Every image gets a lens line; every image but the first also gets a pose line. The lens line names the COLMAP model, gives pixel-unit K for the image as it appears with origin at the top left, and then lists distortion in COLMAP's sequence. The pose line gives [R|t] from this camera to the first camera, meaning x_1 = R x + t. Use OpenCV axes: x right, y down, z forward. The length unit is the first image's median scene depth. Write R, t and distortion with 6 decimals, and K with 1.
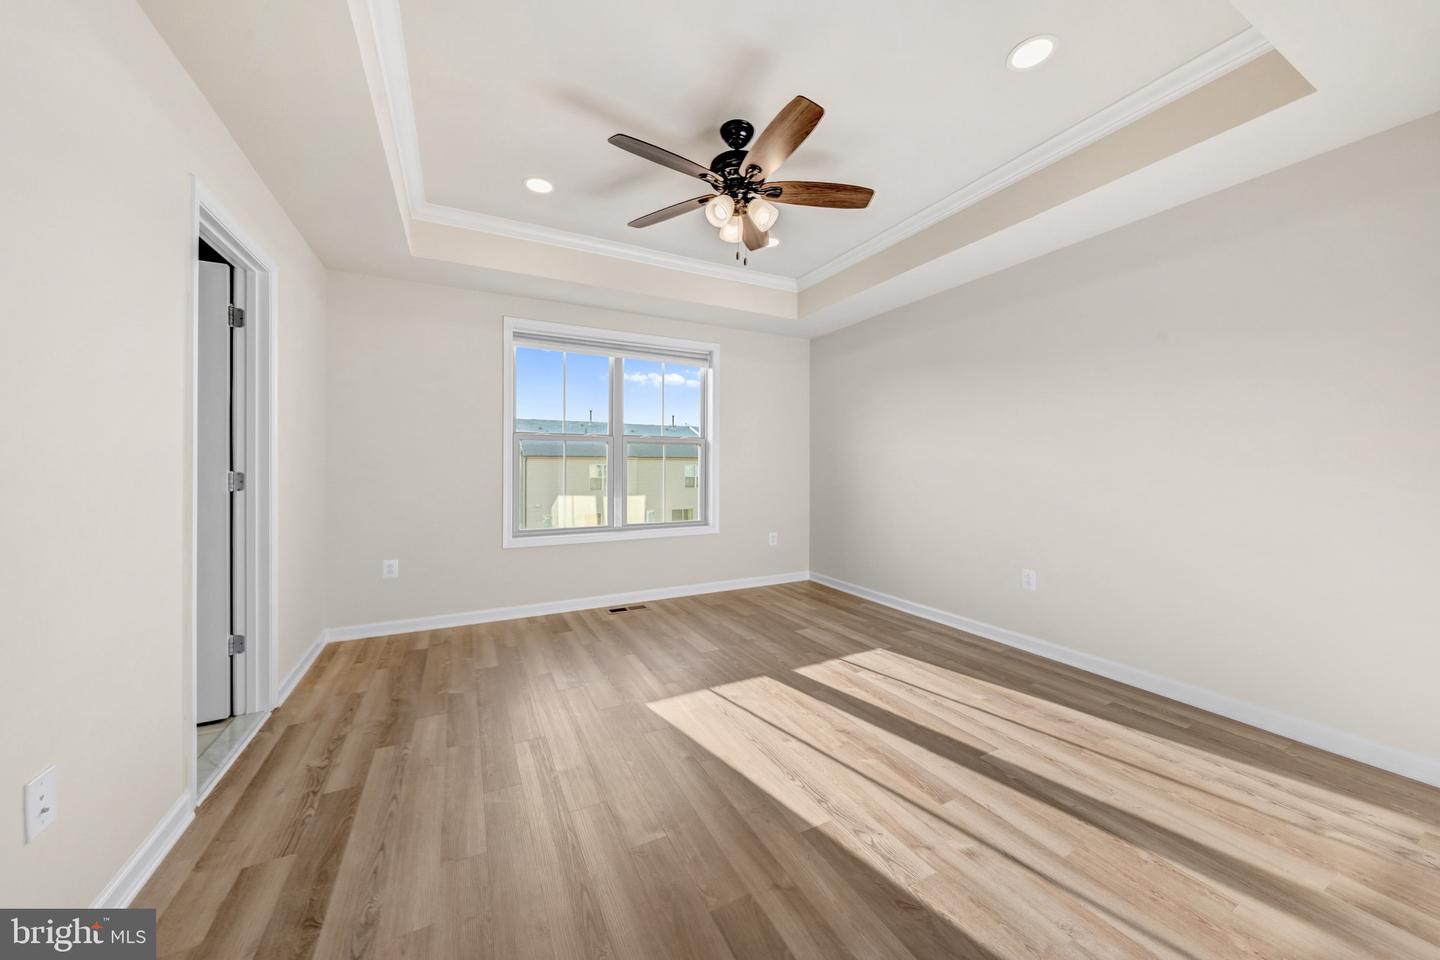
lens RADIAL K [[487.9, 0, 713.5], [0, 487.9, 474.3], [0, 0, 1]] dist [-0.000817, -0.000169]
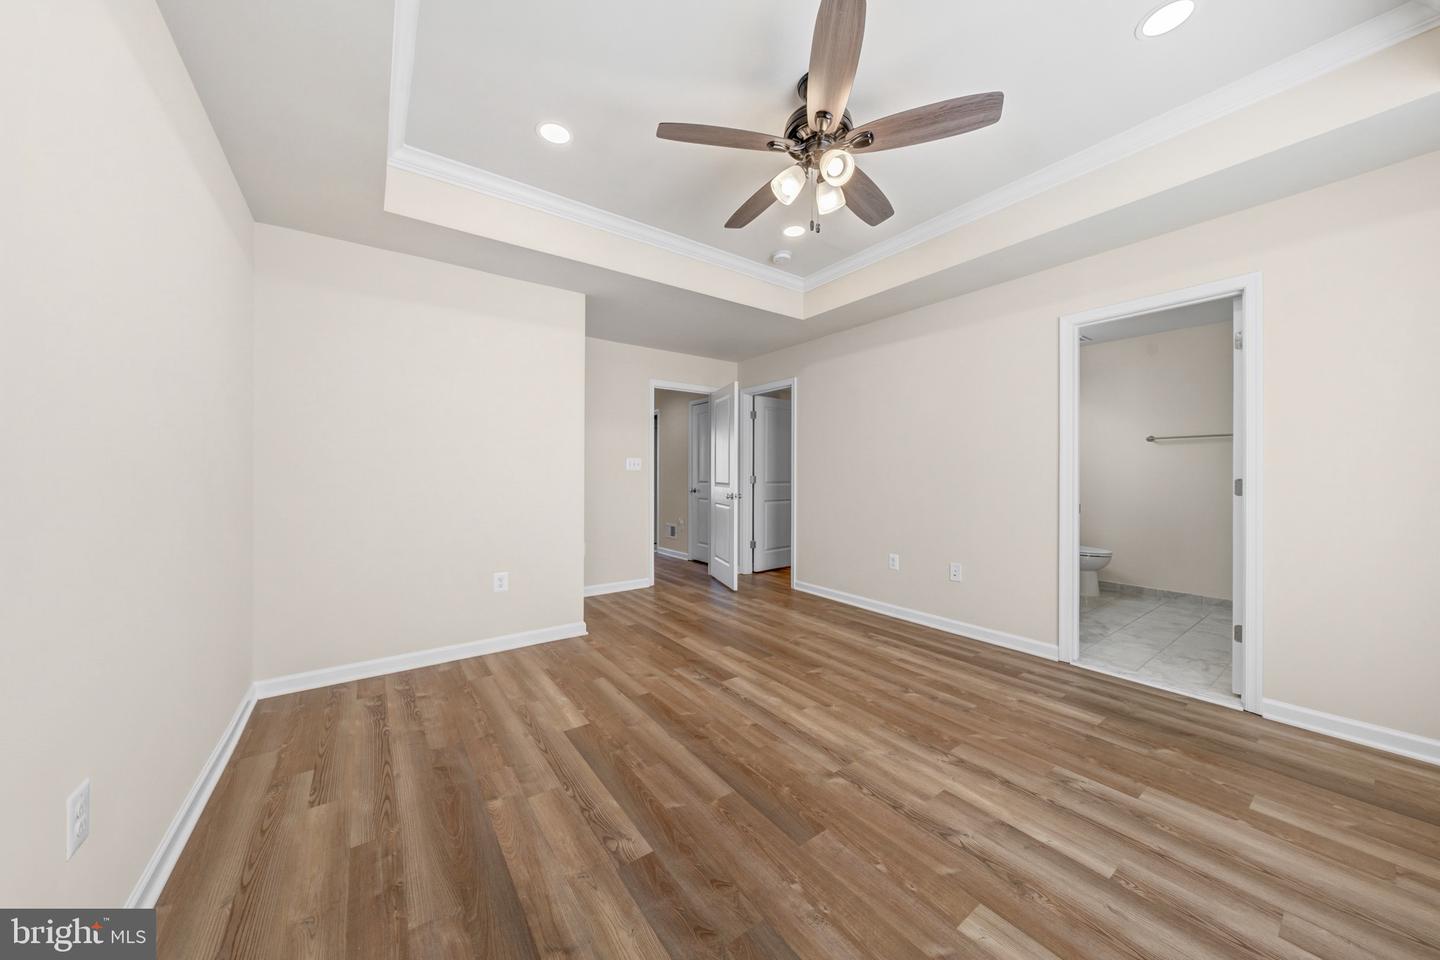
lens RADIAL K [[487.9, 0, 713.5], [0, 487.9, 474.3], [0, 0, 1]] dist [-0.000817, -0.000169]
pose [[-0.988301, -0.001816, -0.152505, 0.394678], [-0.003926, 0.999901, 0.013538, -0.027094], [0.152465, 0.013979, -0.988210, 1.985956]]
